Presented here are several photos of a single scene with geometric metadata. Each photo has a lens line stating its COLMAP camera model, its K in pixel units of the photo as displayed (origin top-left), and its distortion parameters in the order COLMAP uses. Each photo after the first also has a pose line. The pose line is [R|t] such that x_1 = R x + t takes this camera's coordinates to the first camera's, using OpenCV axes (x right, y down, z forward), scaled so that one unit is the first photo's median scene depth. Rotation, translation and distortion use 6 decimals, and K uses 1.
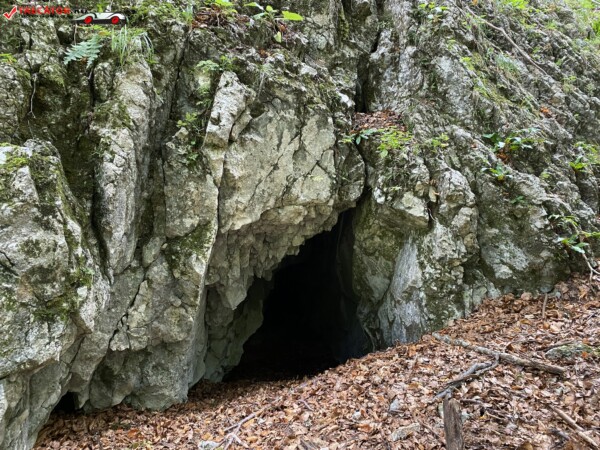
lens RADIAL K [[458.4, 0, 294.7], [0, 458.4, 226.3], [0, 0, 1]] dist [0.027256, -0.040070]
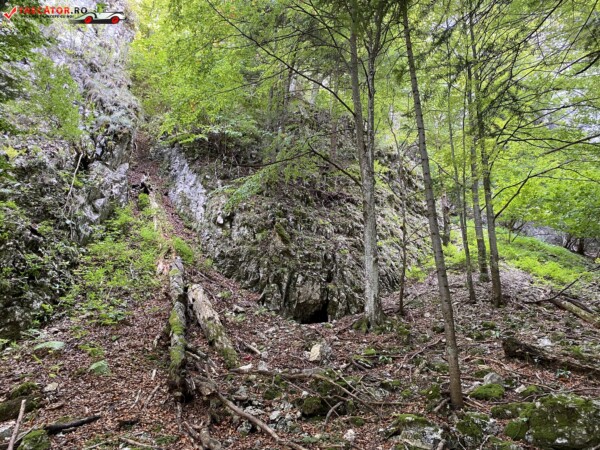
lens RADIAL K [[458.4, 0, 299.7], [0, 458.4, 221.1], [0, 0, 1]] dist [0.027256, -0.040070]
pose [[0.996666, -0.009964, -0.080978, 0.271670], [-0.024372, 0.910837, -0.412046, 1.193439], [0.077864, 0.412646, 0.907558, -3.766229]]
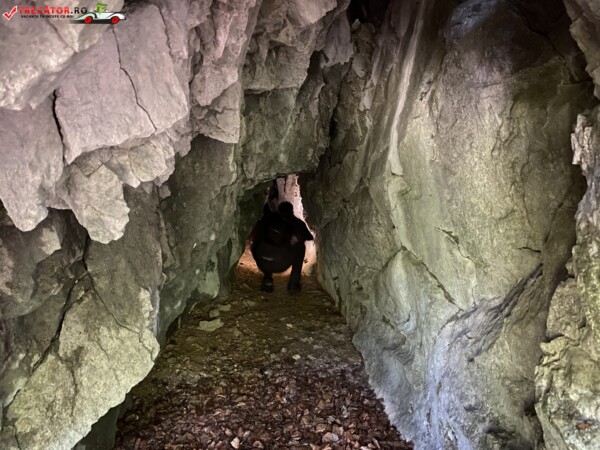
lens RADIAL K [[458.4, 0, 300.9], [0, 458.4, 226.2], [0, 0, 1]] dist [0.027256, -0.040070]
pose [[0.999507, 0.029013, -0.011960, 0.037521], [-0.026321, 0.982593, 0.183899, 0.101177], [0.017087, -0.183493, 0.982872, 1.099070]]
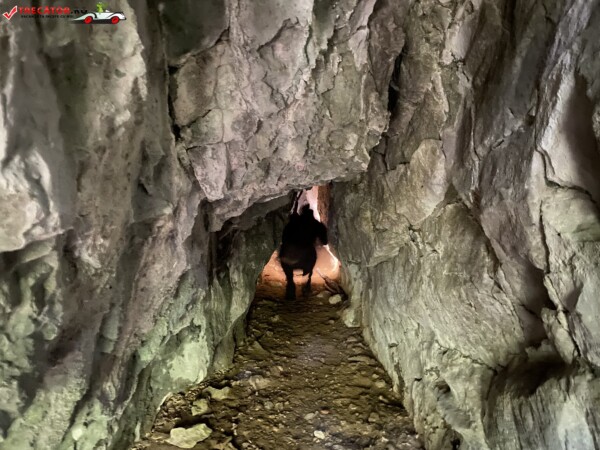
lens RADIAL K [[458.4, 0, 297.6], [0, 458.4, 224.8], [0, 0, 1]] dist [0.027256, -0.040070]
pose [[0.994316, 0.017991, -0.104941, 0.036898], [0.000009, 0.985606, 0.169057, 0.126535], [0.106472, -0.168097, 0.980004, 1.527982]]
